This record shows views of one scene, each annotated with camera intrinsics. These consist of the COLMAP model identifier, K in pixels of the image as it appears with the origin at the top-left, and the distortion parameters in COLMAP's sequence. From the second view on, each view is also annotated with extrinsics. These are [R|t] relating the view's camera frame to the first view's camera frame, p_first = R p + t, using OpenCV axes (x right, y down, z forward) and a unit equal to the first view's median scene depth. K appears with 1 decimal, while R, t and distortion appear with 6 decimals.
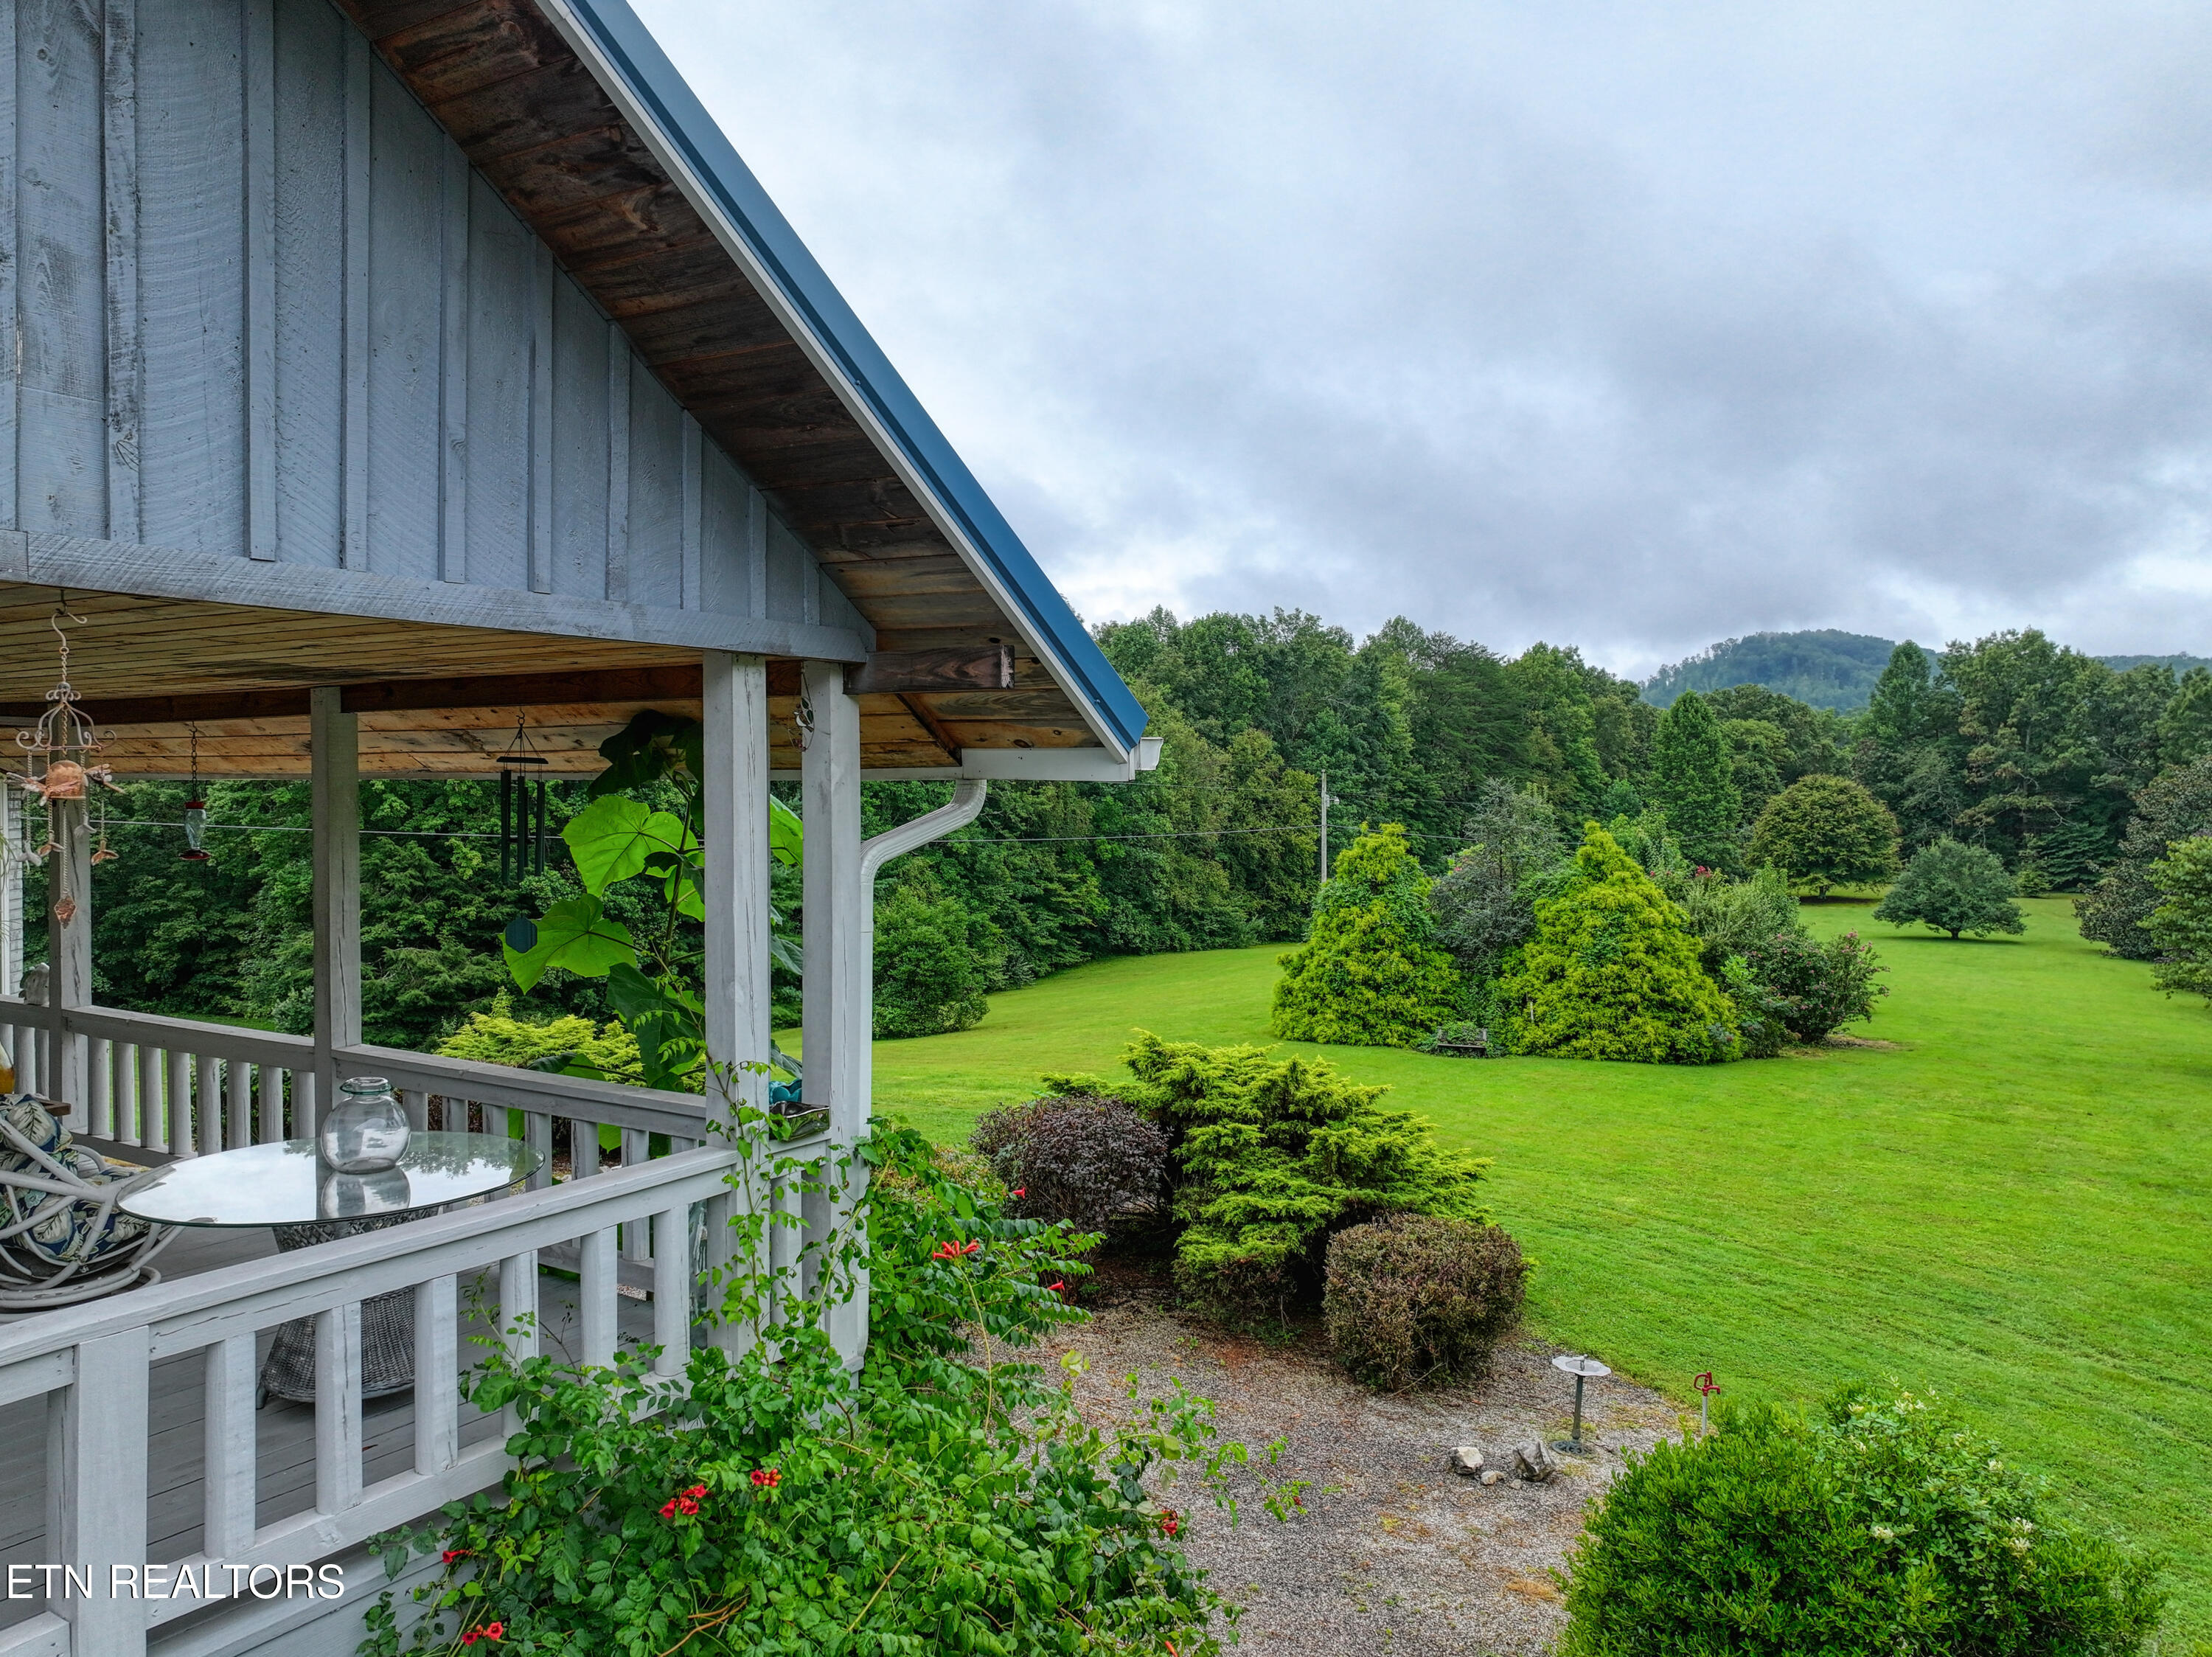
lens RADIAL K [[1567.1, 0, 1134.3], [0, 1567.1, 819.1], [0, 0, 1]] dist [-0.002201, 0.010691]
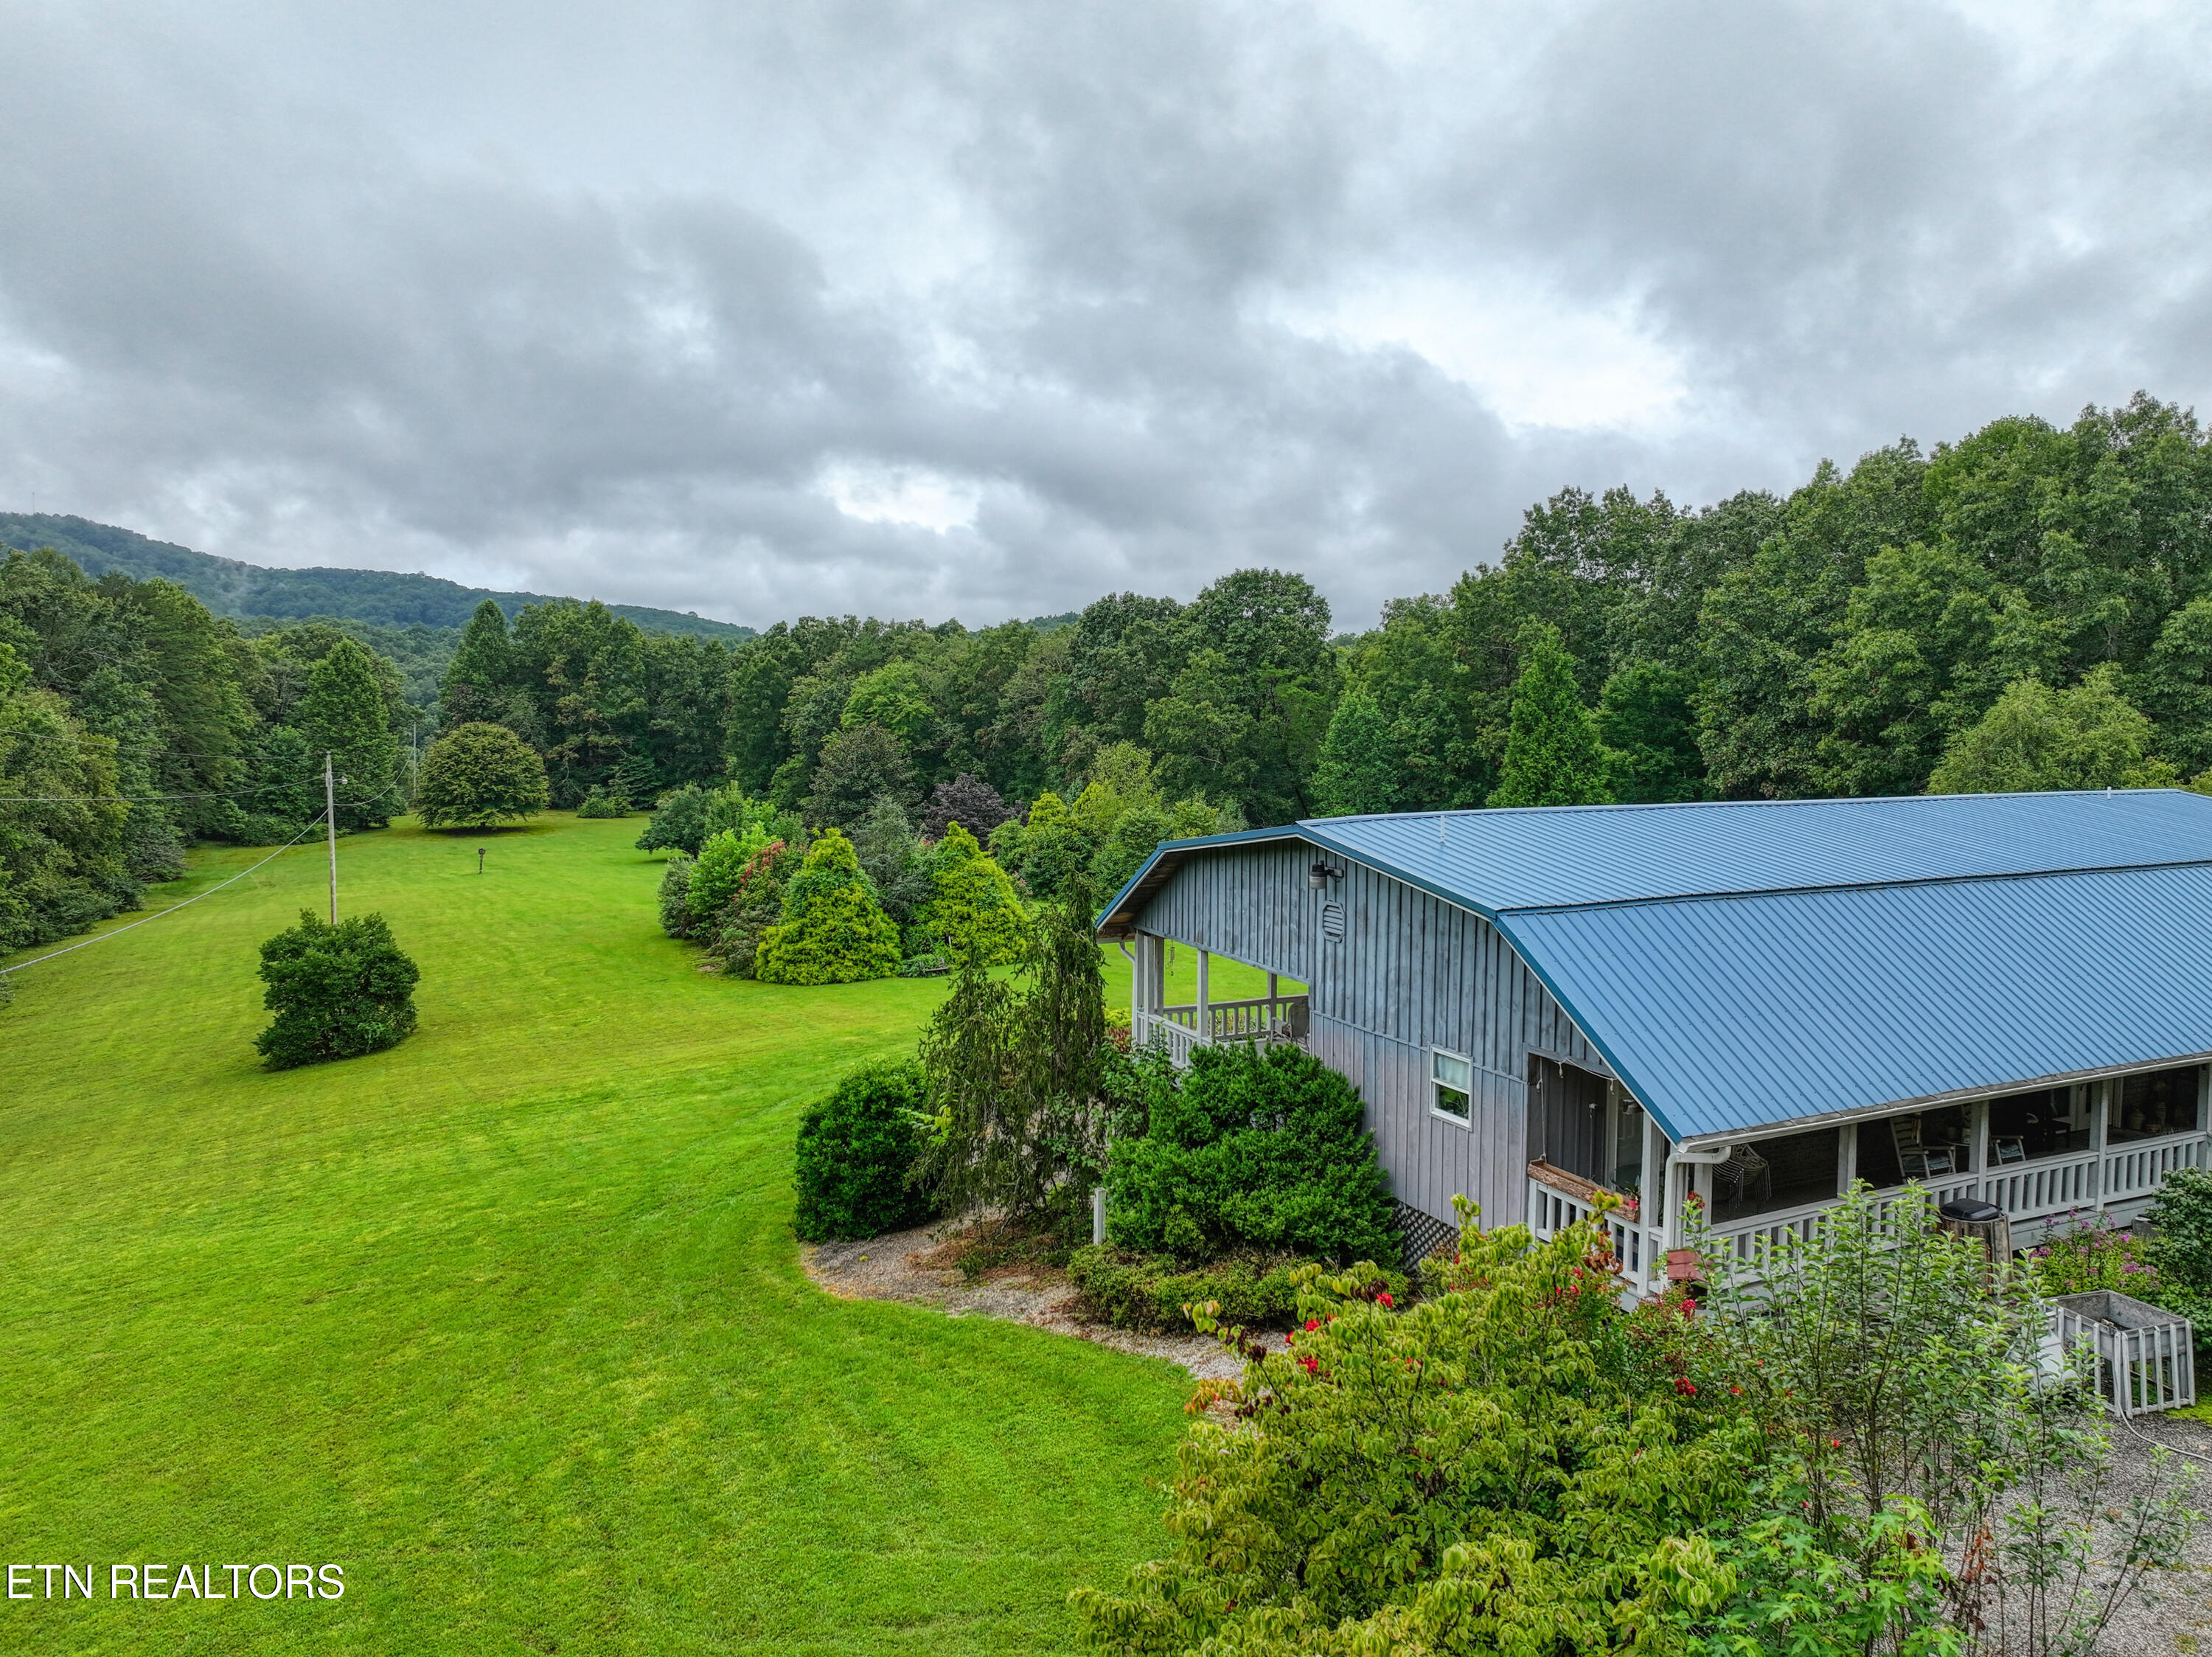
lens RADIAL K [[1541.6, 0, 1112.7], [0, 1541.6, 819.1], [0, 0, 1]] dist [0.006670, 0.003414]
pose [[0.520465, -0.060973, 0.851703, -0.672344], [0.005420, 0.997663, 0.068110, -0.074279], [-0.853866, -0.030832, 0.519579, 0.026325]]
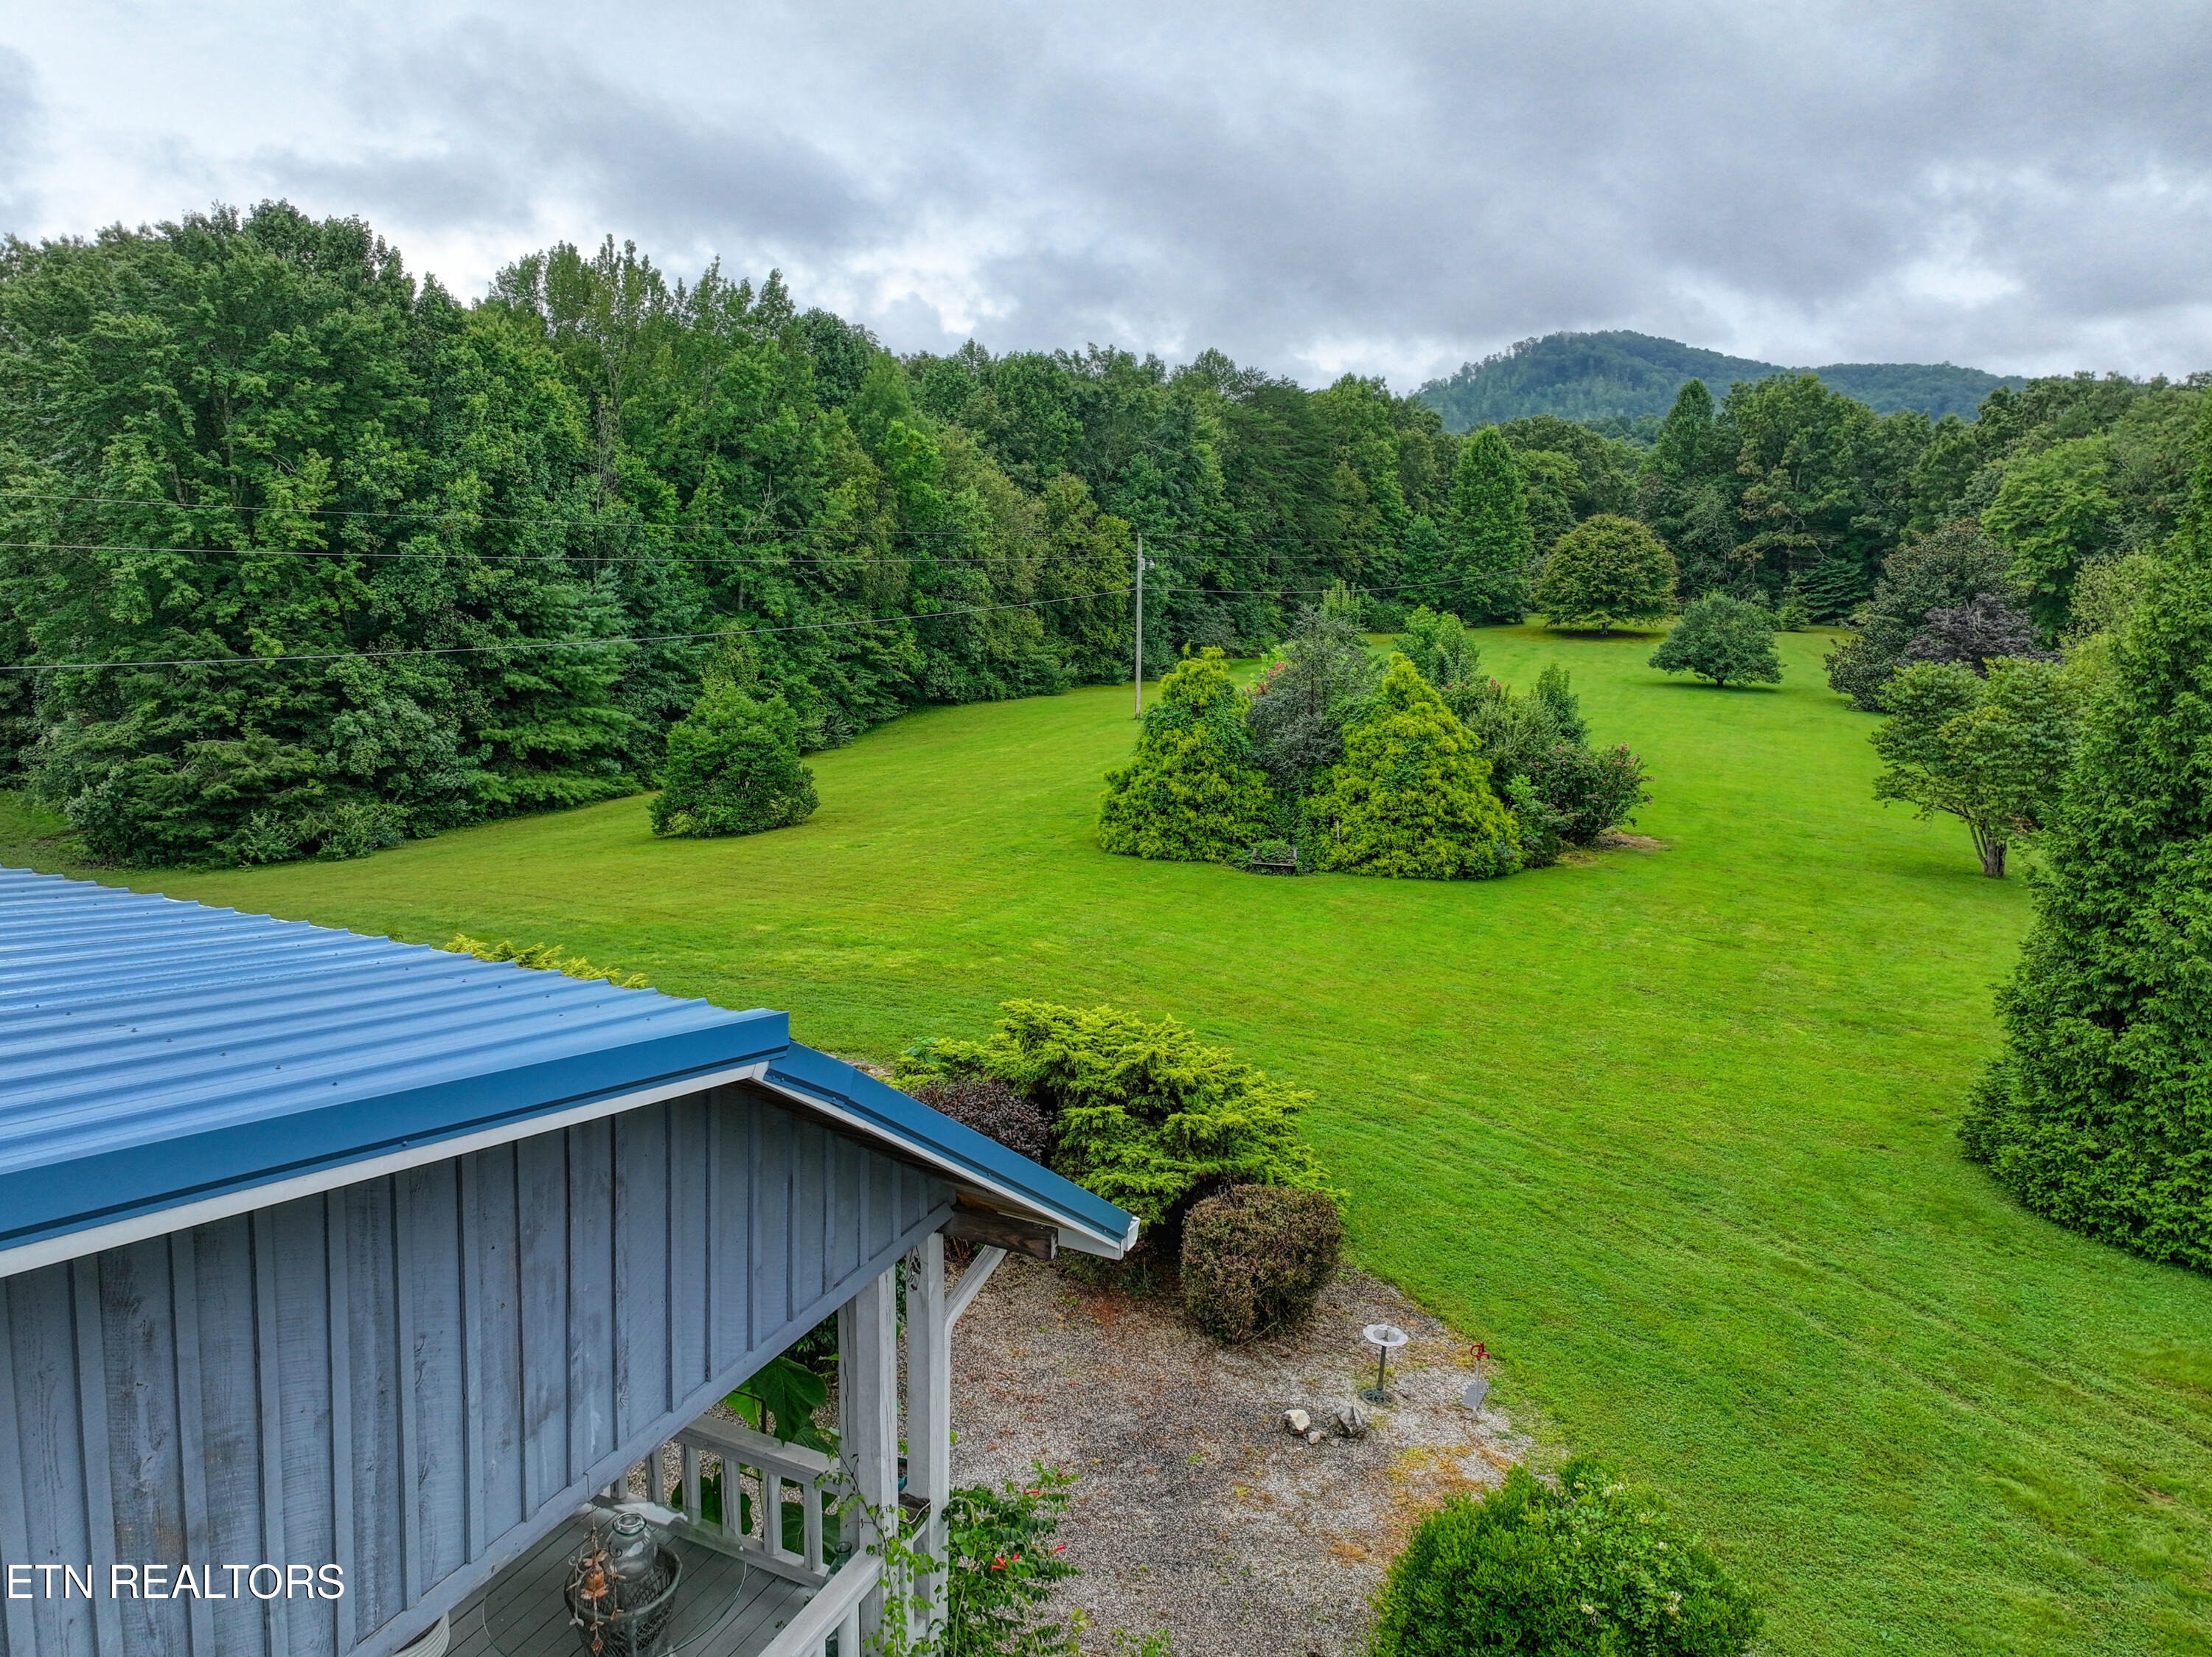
lens RADIAL K [[1585.8, 0, 1129.9], [0, 1585.8, 703.1], [0, 0, 1]] dist [0.002990, -0.005600]
pose [[0.992586, -0.005175, 0.121432, -0.015196], [-0.009508, 0.992725, 0.120025, -0.063640], [-0.121170, -0.120289, 0.985316, -0.037398]]
